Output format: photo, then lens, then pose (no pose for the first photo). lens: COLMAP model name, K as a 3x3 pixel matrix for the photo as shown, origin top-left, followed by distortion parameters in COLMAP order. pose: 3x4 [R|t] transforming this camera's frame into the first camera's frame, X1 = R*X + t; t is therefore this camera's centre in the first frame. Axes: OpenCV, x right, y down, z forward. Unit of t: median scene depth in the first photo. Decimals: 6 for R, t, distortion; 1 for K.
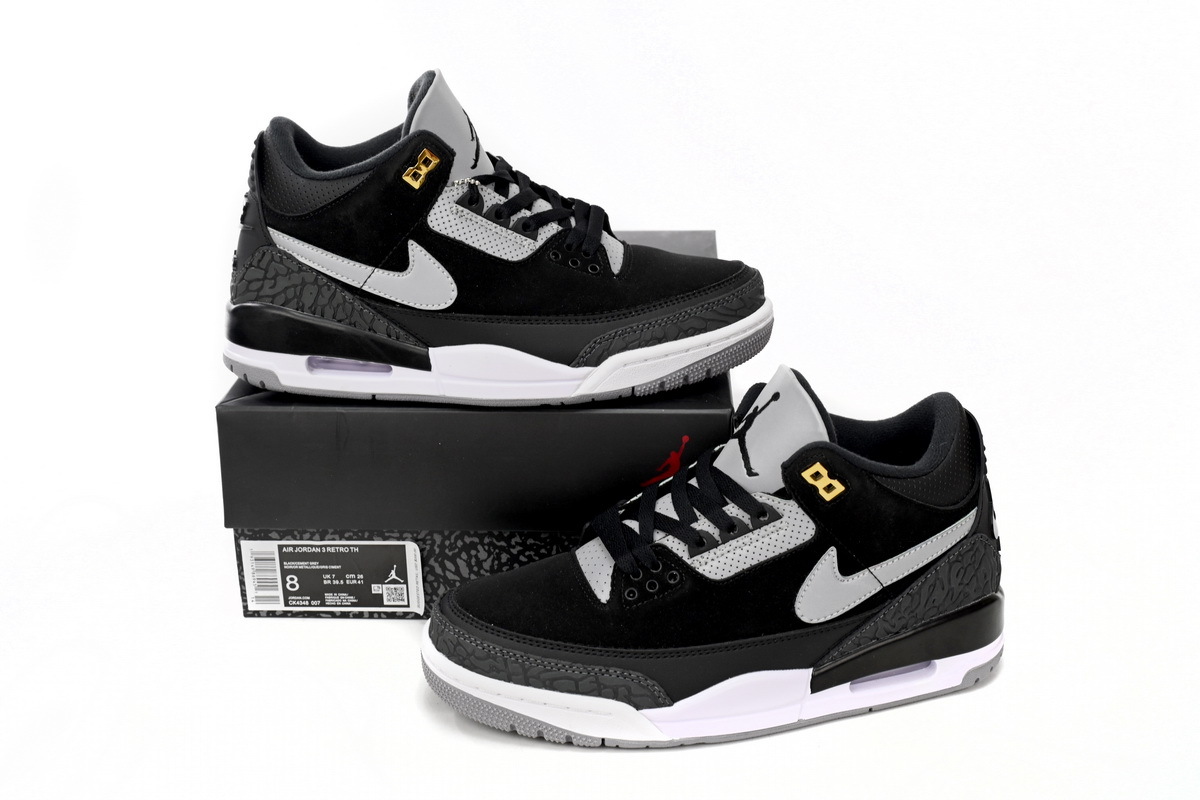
lens RADIAL K [[1619.3, 0, 591.3], [0, 1619.3, 399.2], [0, 0, 1]] dist [0.014957, 0.000000]
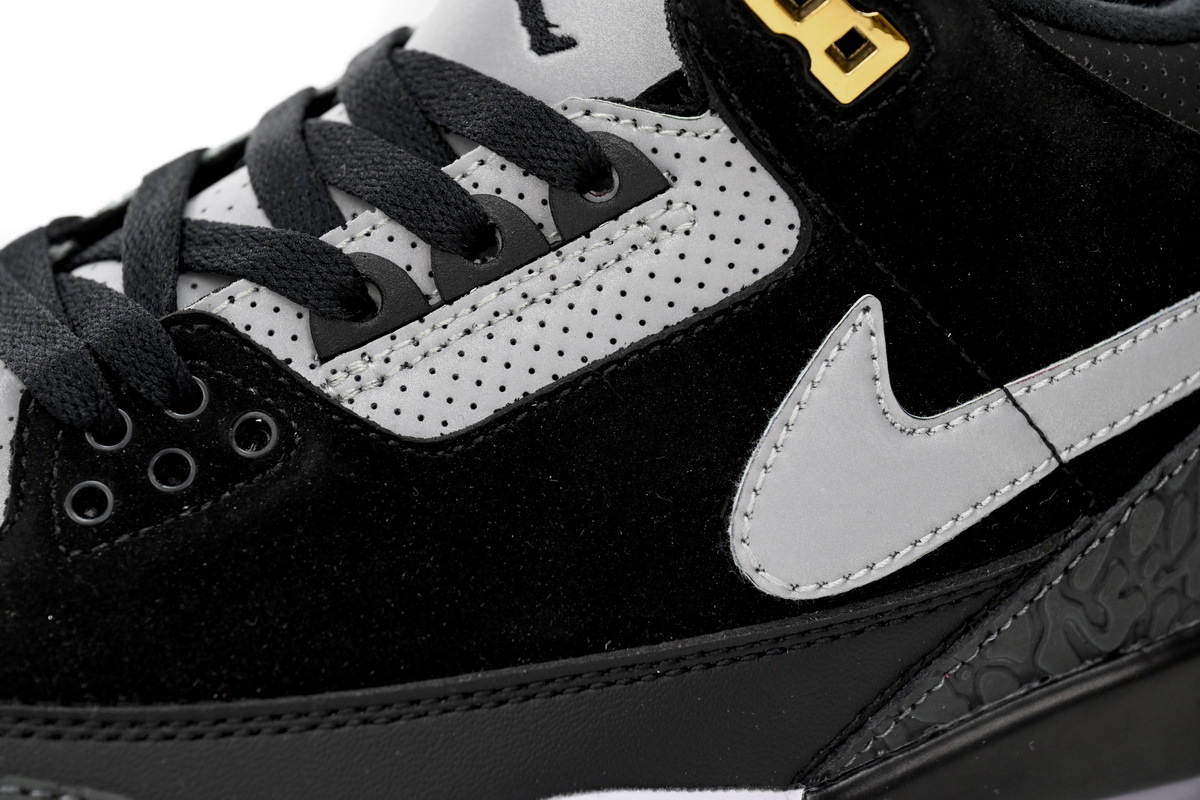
lens RADIAL K [[4043.1, 0, 601.5], [0, 4043.1, 398.1], [0, 0, 1]] dist [-0.086906, 0.000000]
pose [[0.993280, -0.012985, 0.115009, 0.031912], [0.024604, 0.994663, -0.100196, 0.169752], [-0.113095, 0.102352, 0.988298, 0.364781]]
